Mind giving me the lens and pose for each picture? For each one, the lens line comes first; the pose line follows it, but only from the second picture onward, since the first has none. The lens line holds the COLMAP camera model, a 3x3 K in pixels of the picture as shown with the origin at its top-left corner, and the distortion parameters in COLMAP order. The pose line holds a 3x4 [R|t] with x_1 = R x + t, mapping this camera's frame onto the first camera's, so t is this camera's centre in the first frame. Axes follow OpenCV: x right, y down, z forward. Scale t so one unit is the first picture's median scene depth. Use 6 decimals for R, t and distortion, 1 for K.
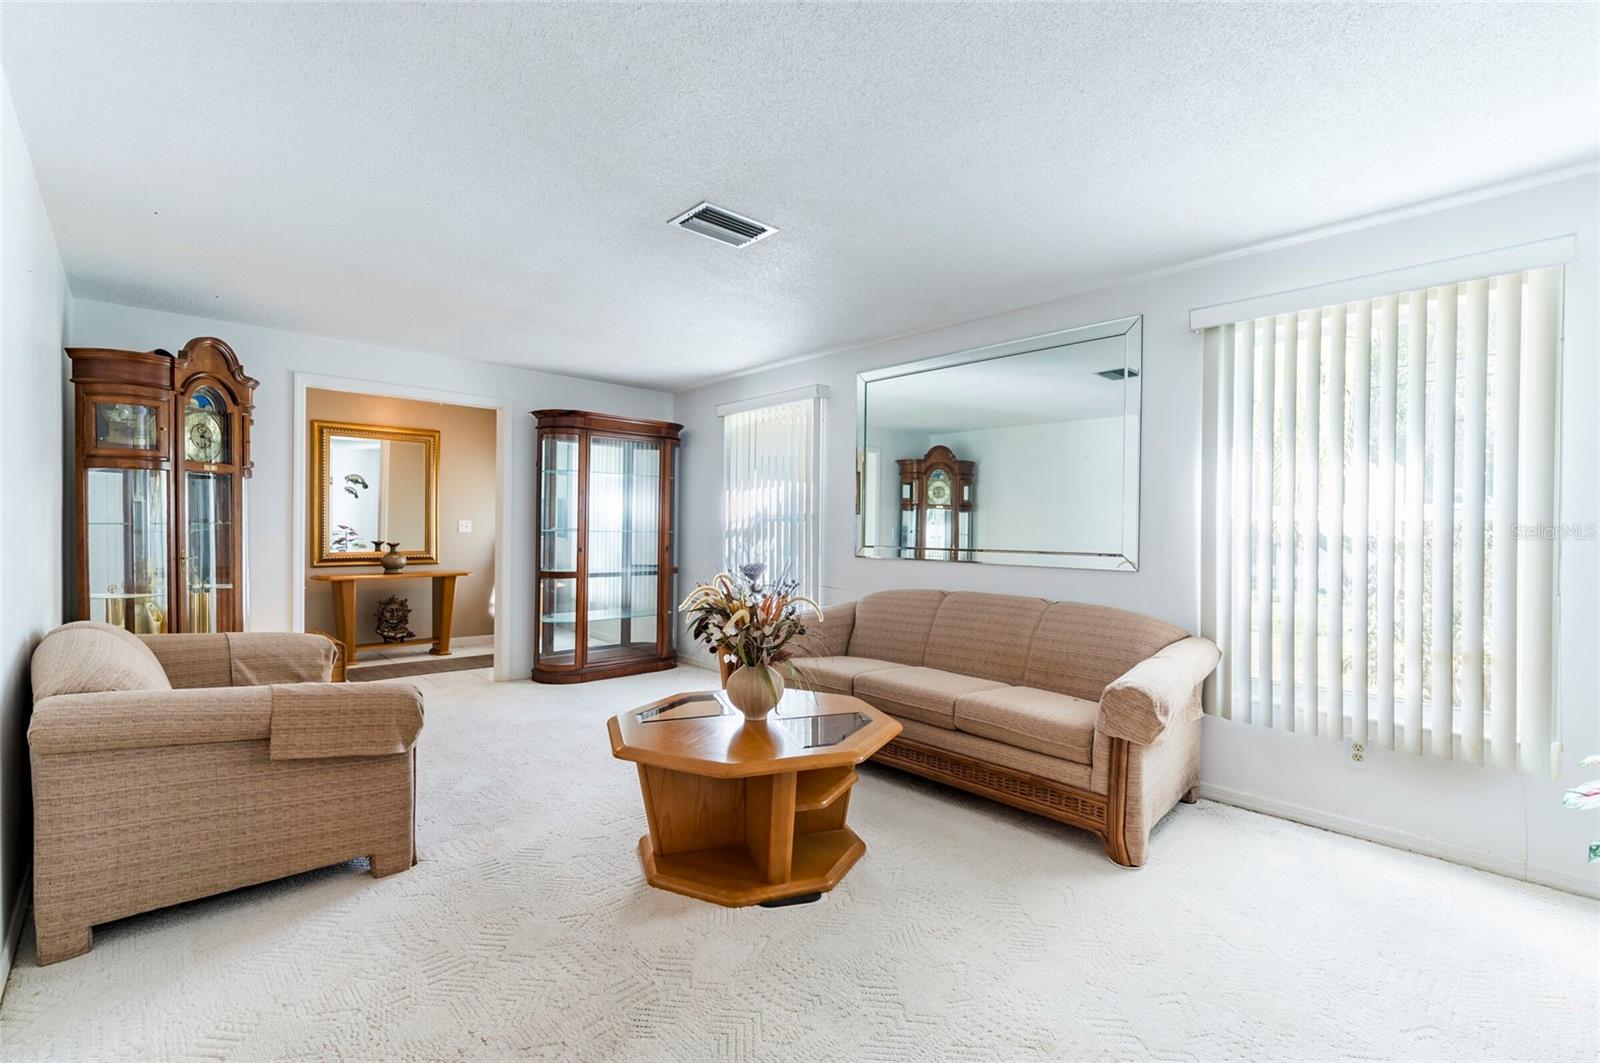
lens RADIAL K [[703.0, 0, 807.3], [0, 703.0, 531.6], [0, 0, 1]] dist [-0.002867, -0.000475]
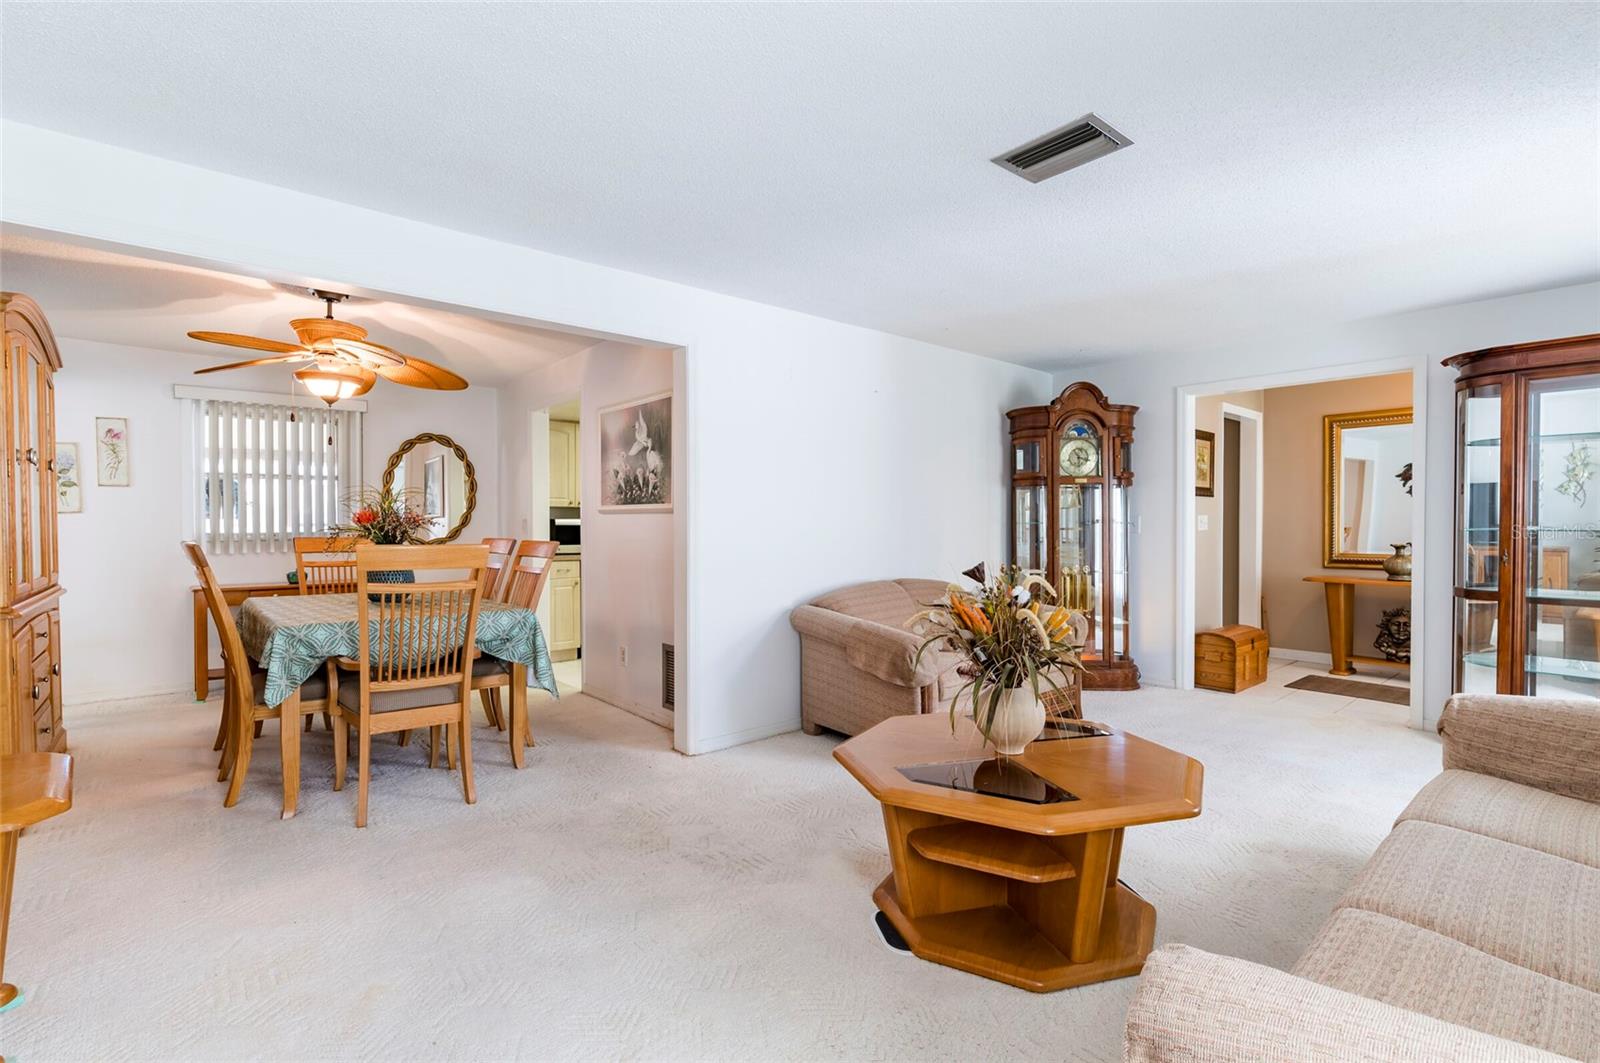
lens RADIAL K [[721.5, 0, 798.5], [0, 721.5, 530.3], [0, 0, 1]] dist [-0.002265, -0.001104]
pose [[-0.055354, 0.000490, -0.998467, 0.521914], [-0.007637, 0.999970, 0.000914, 0.005989], [0.998438, 0.007676, -0.055349, 0.533495]]
